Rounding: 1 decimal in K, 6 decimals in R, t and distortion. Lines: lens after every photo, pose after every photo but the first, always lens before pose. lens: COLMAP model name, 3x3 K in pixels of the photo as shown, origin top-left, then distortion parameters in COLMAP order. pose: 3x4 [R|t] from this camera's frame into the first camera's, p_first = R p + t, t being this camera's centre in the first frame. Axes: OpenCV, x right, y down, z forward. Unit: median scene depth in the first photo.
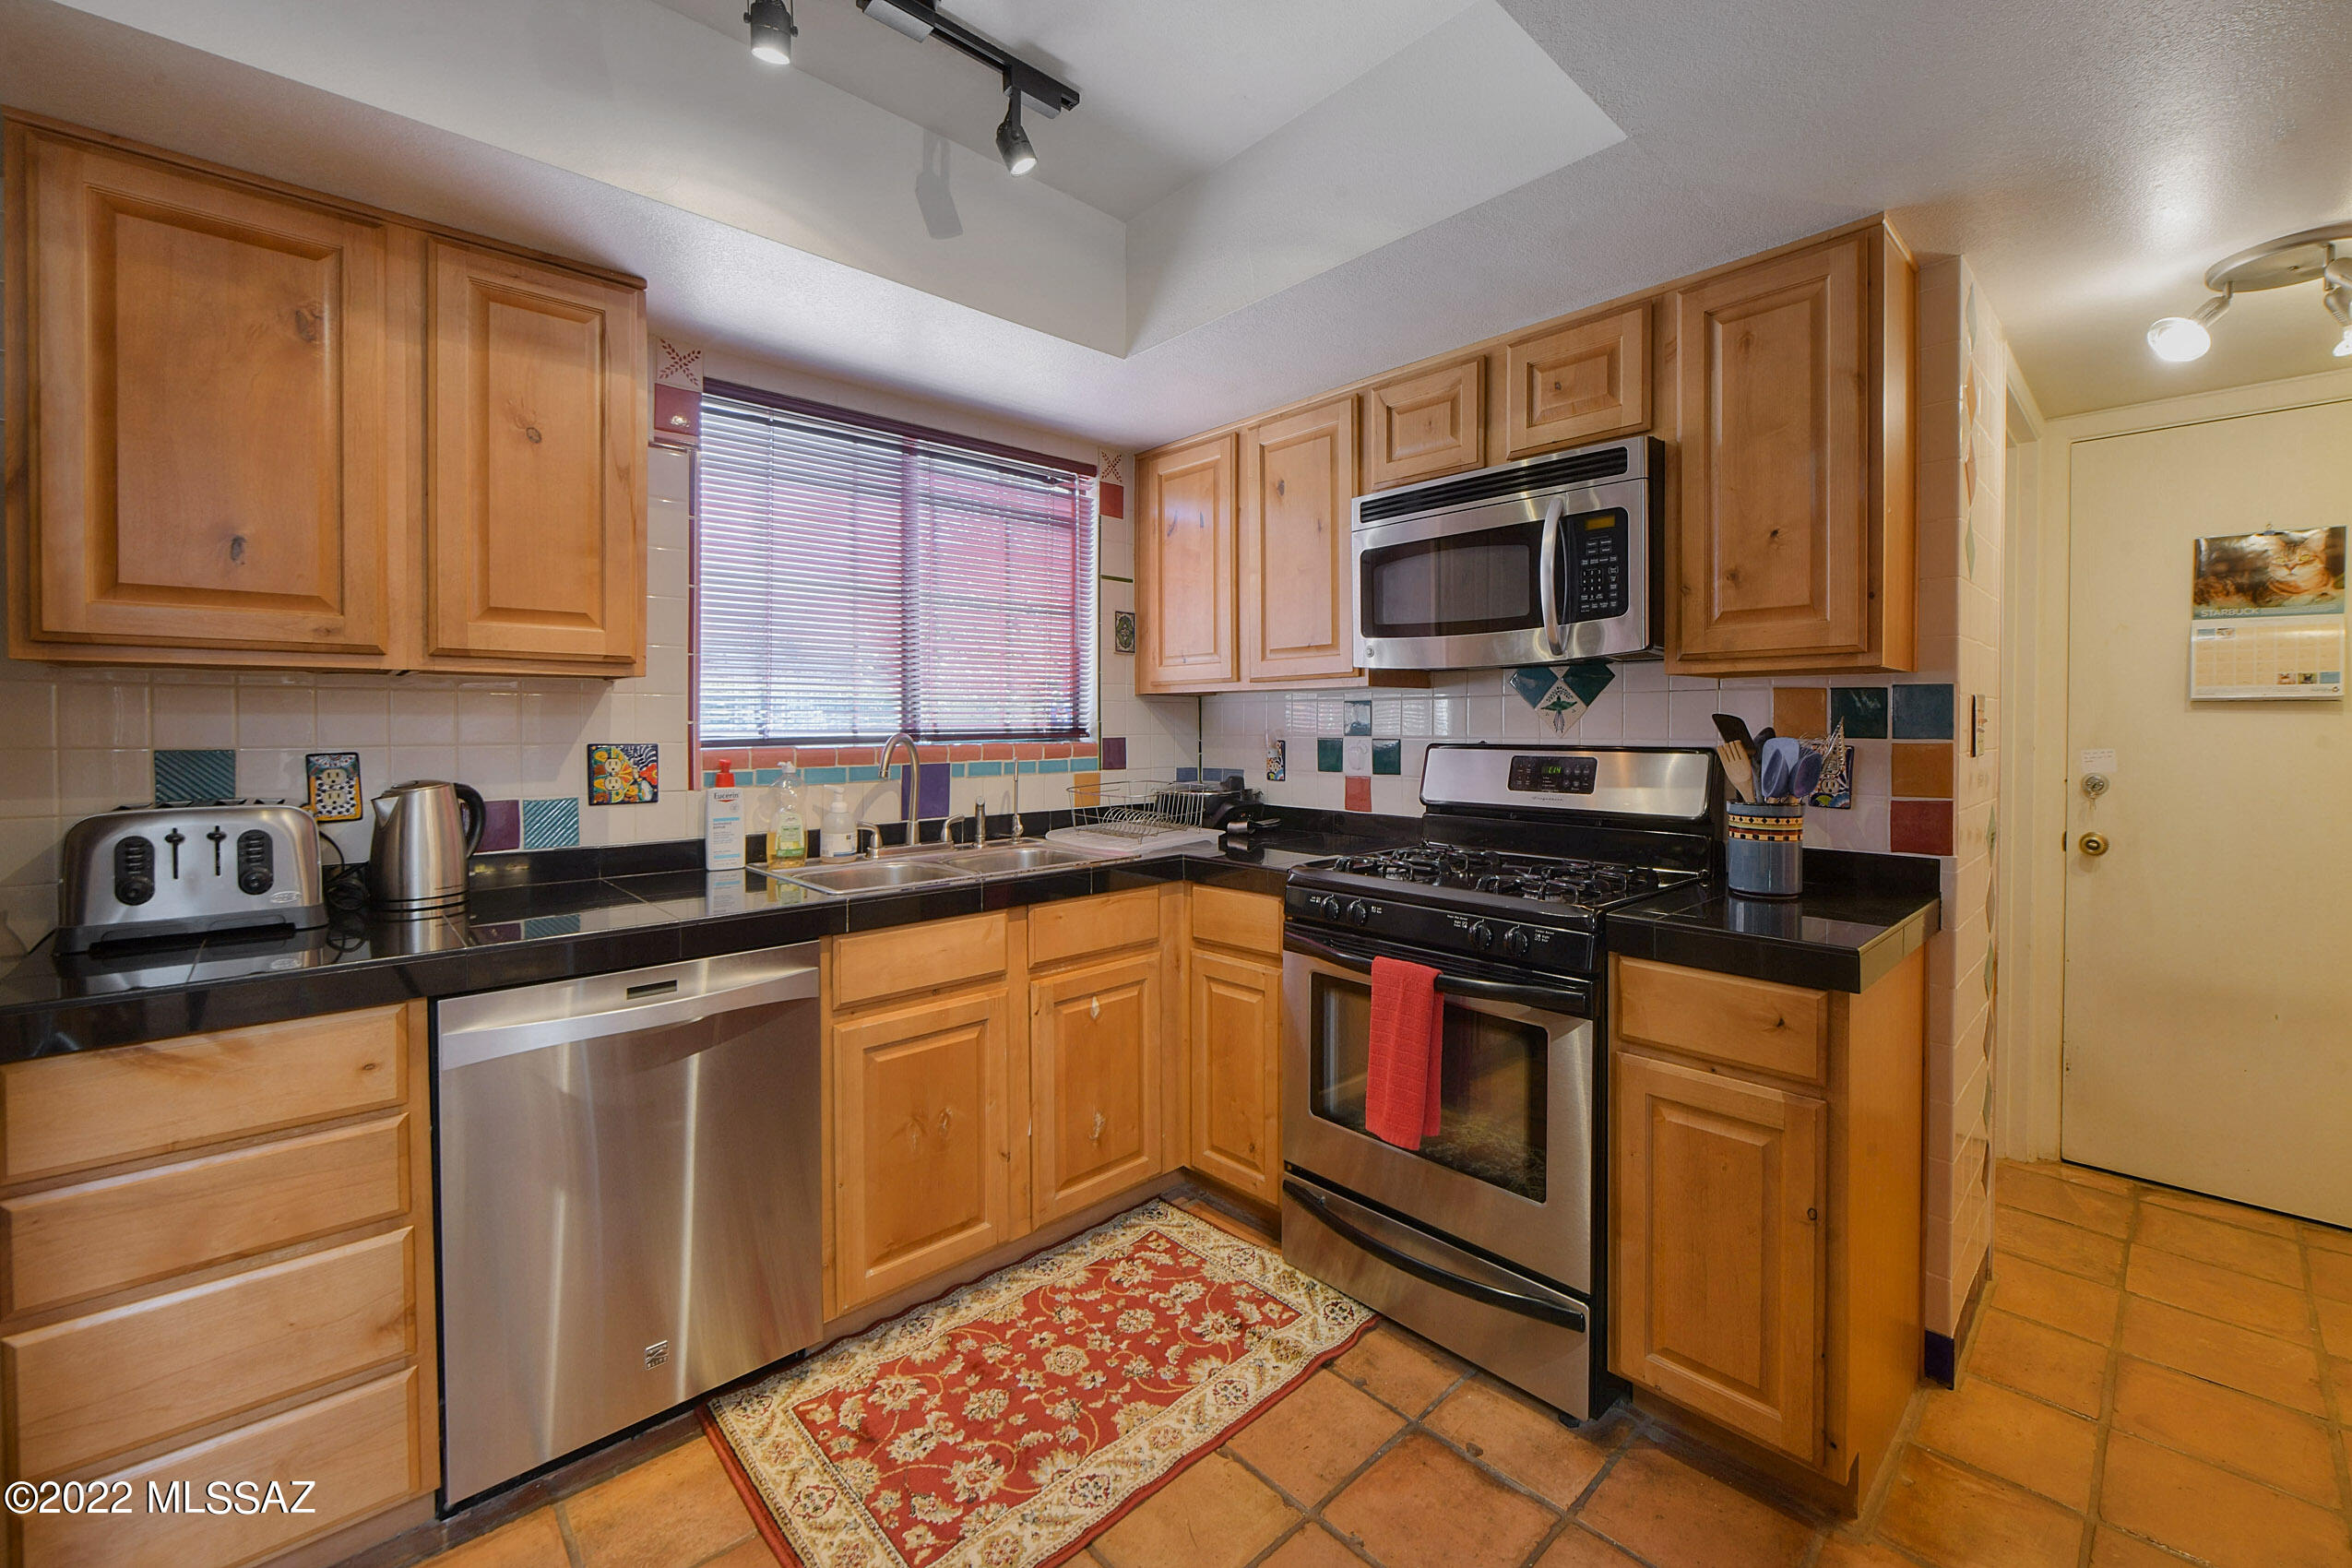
lens RADIAL K [[954.8, 0, 1228.4], [0, 954.8, 731.6], [0, 0, 1]] dist [-0.004304, -0.004310]
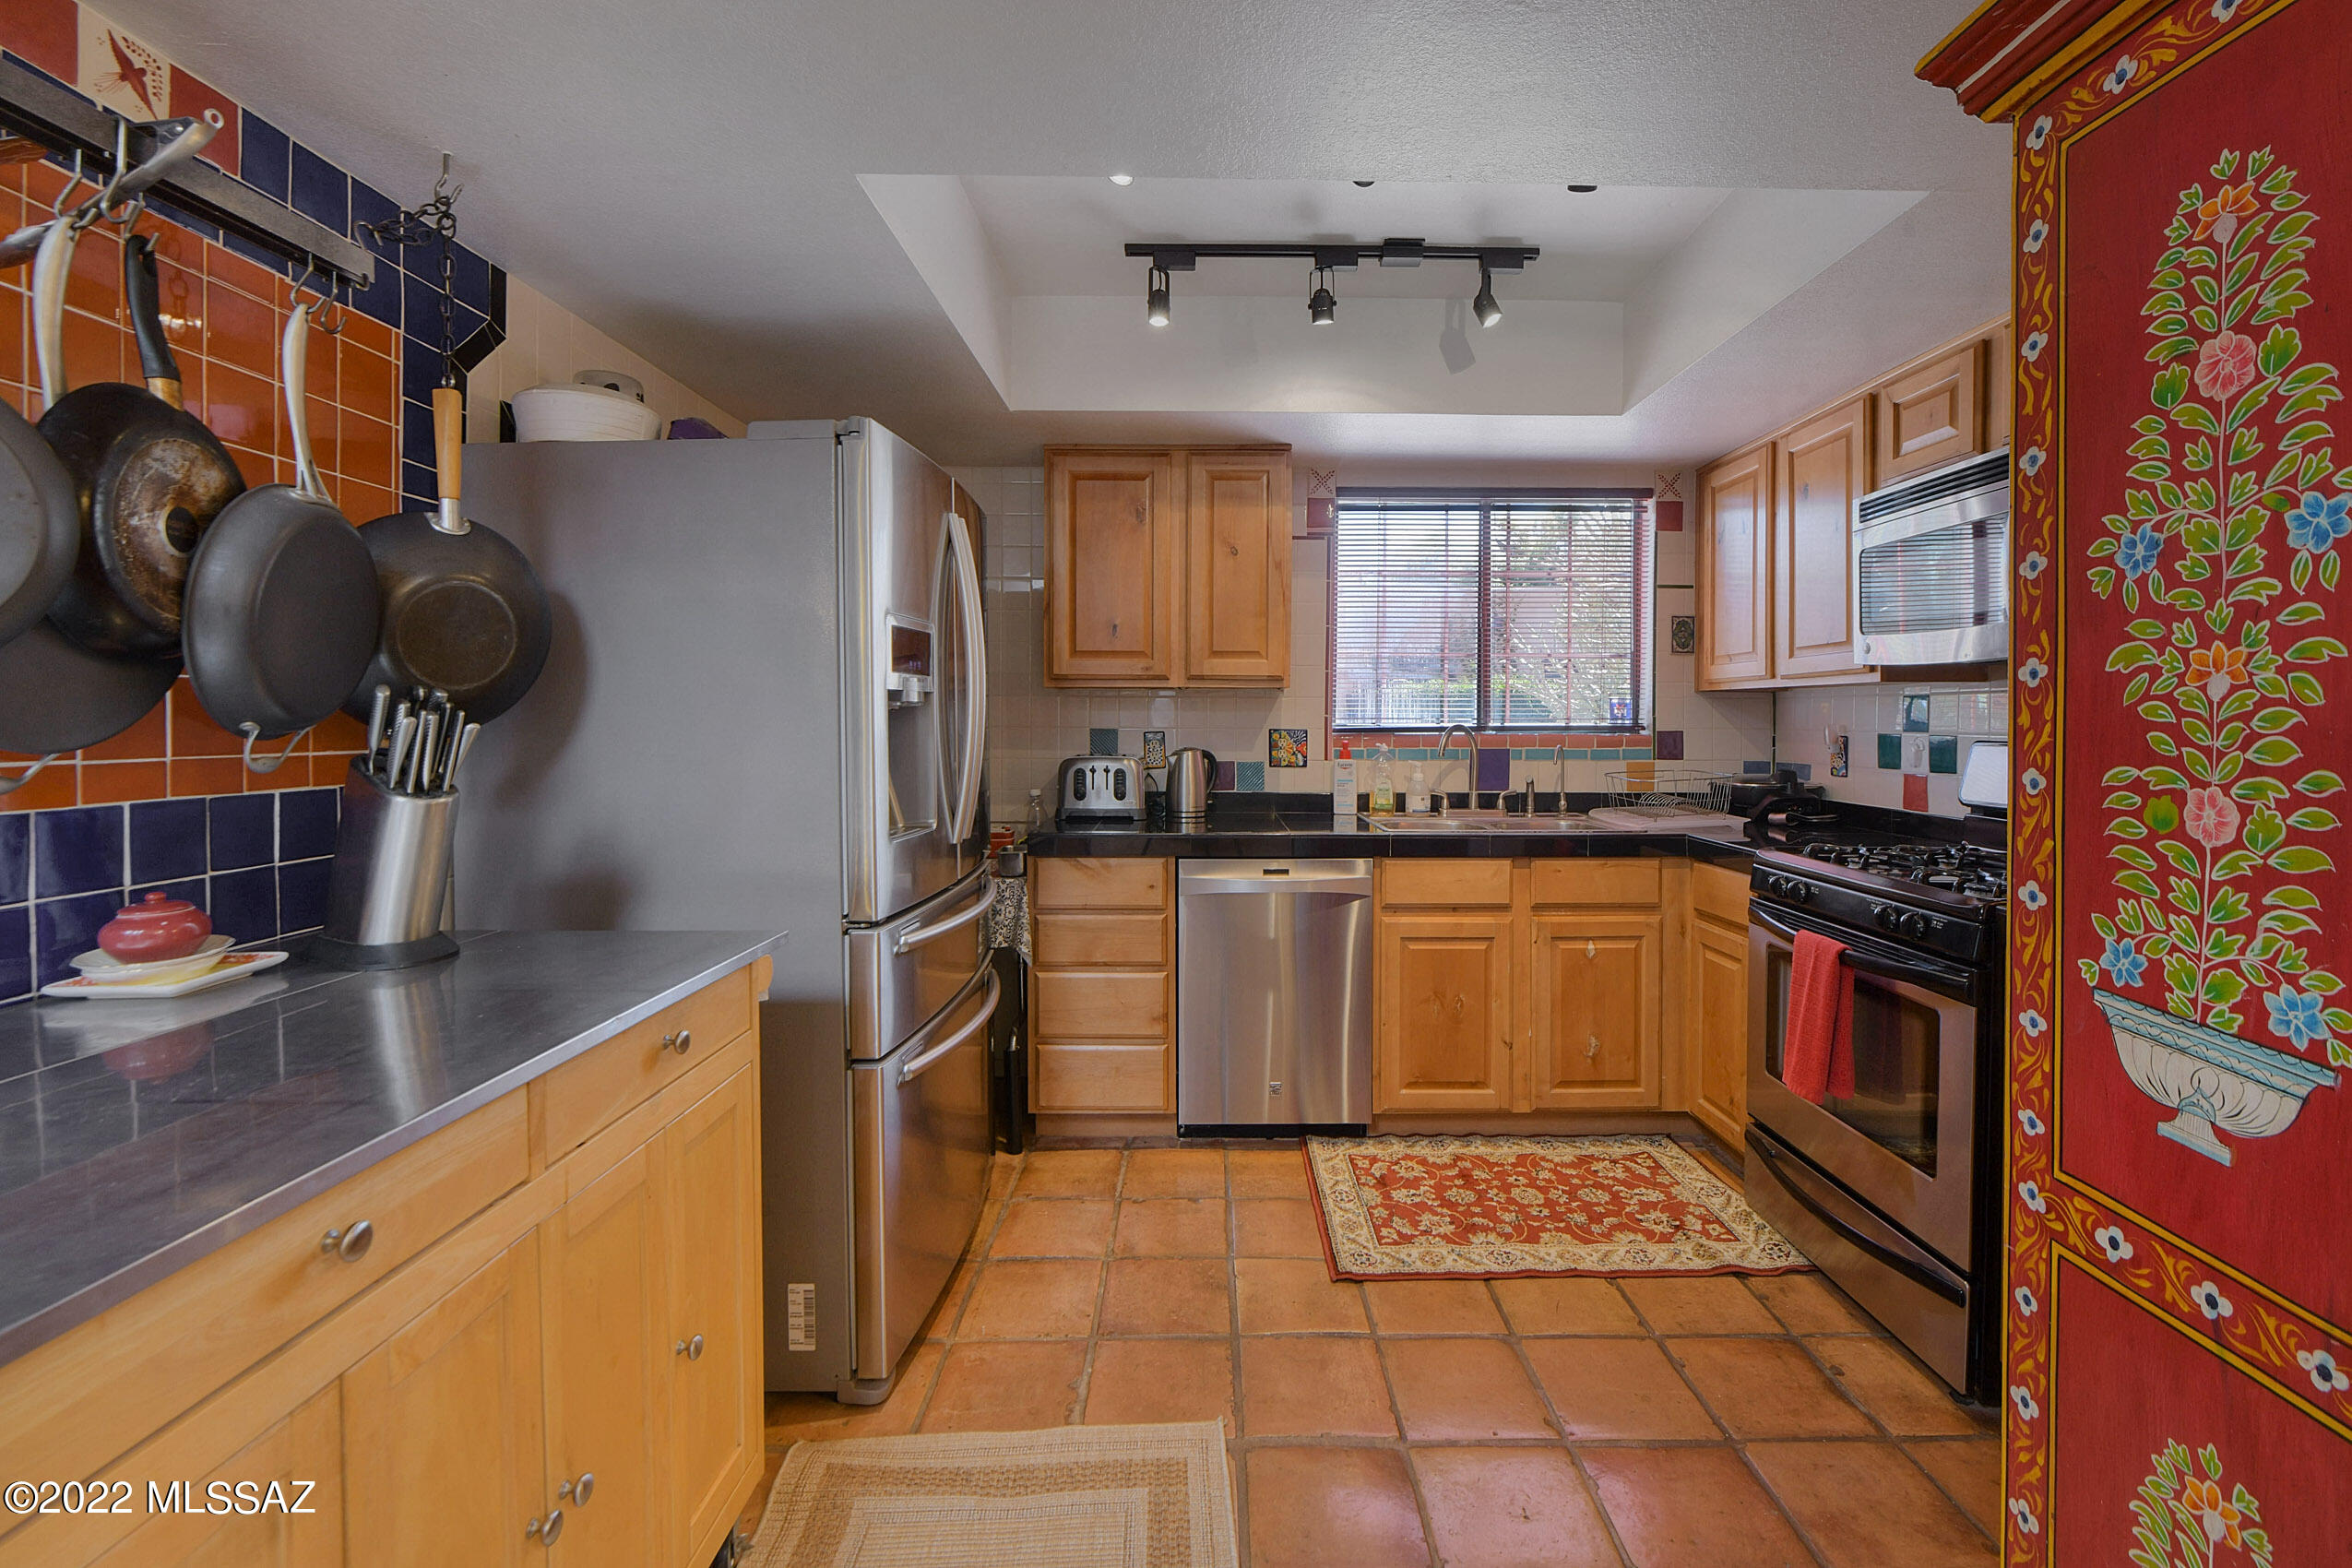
lens RADIAL K [[954.8, 0, 1174.0], [0, 954.8, 721.5], [0, 0, 1]] dist [-0.004304, -0.004310]
pose [[0.696085, 0.006591, -0.717929, 0.414556], [-0.010909, 0.999940, -0.001397, 0.004582], [0.717876, 0.008805, 0.696115, -0.272611]]
